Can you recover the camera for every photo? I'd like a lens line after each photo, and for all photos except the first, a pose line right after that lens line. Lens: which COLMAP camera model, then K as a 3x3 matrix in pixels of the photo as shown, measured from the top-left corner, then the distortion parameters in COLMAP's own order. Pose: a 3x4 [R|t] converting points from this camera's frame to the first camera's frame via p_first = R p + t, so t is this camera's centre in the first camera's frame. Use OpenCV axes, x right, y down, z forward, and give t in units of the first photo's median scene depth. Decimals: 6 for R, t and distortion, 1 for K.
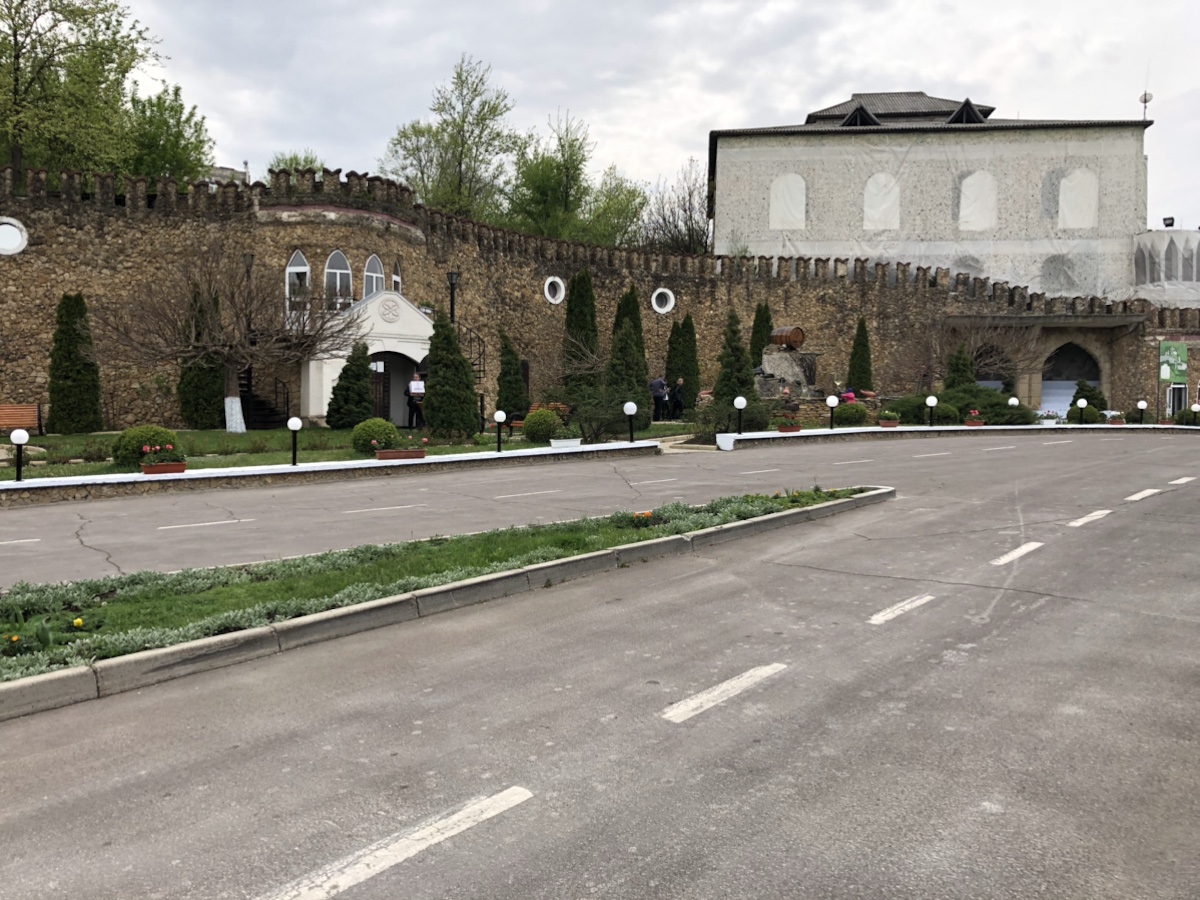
lens RADIAL K [[977.9, 0, 571.9], [0, 977.9, 451.3], [0, 0, 1]] dist [0.034967, 0.018777]
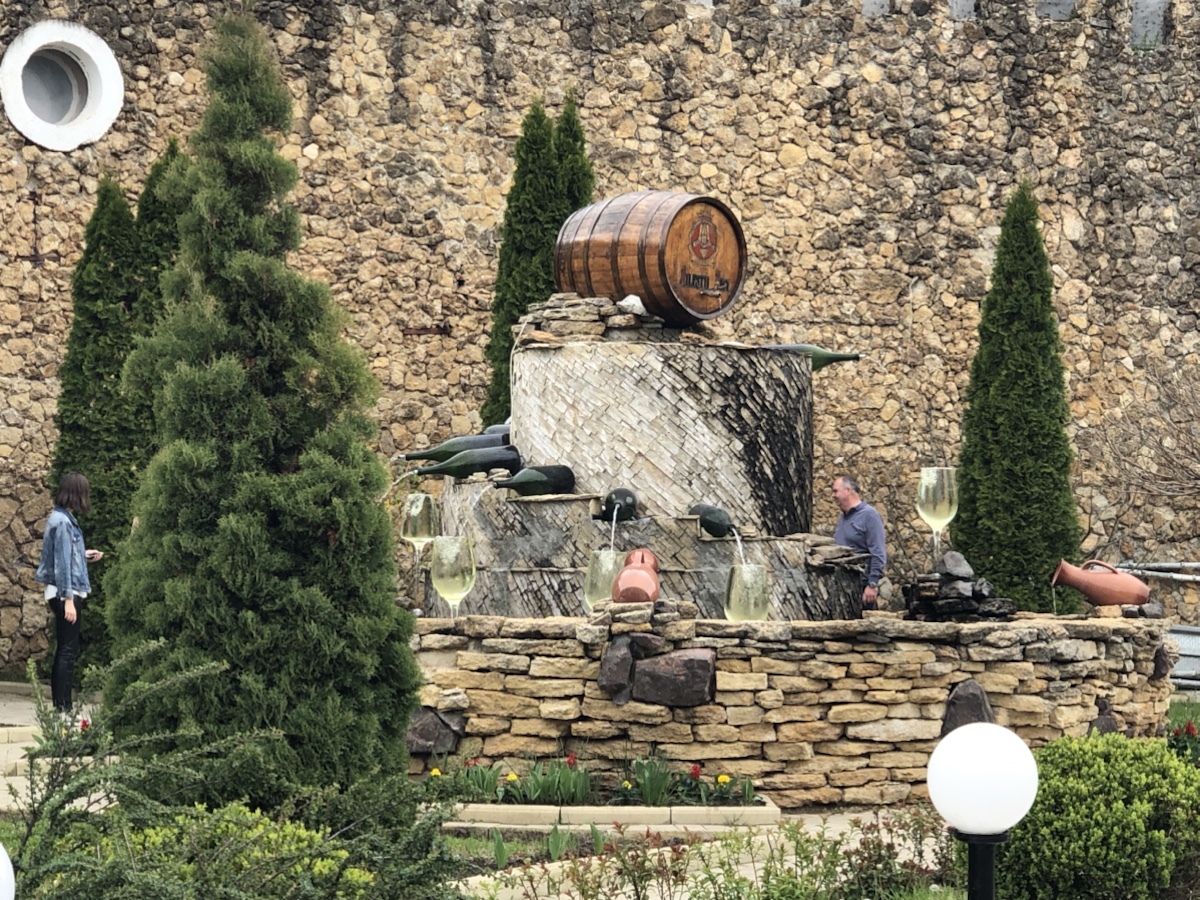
lens RADIAL K [[3224.8, 0, 596.8], [0, 3224.8, 447.7], [0, 0, 1]] dist [0.096188, 0.000000]
pose [[0.984088, 0.005456, 0.177599, 0.083104], [0.007910, 0.997192, -0.074467, -0.030589], [-0.177506, 0.074687, 0.981281, 0.337848]]
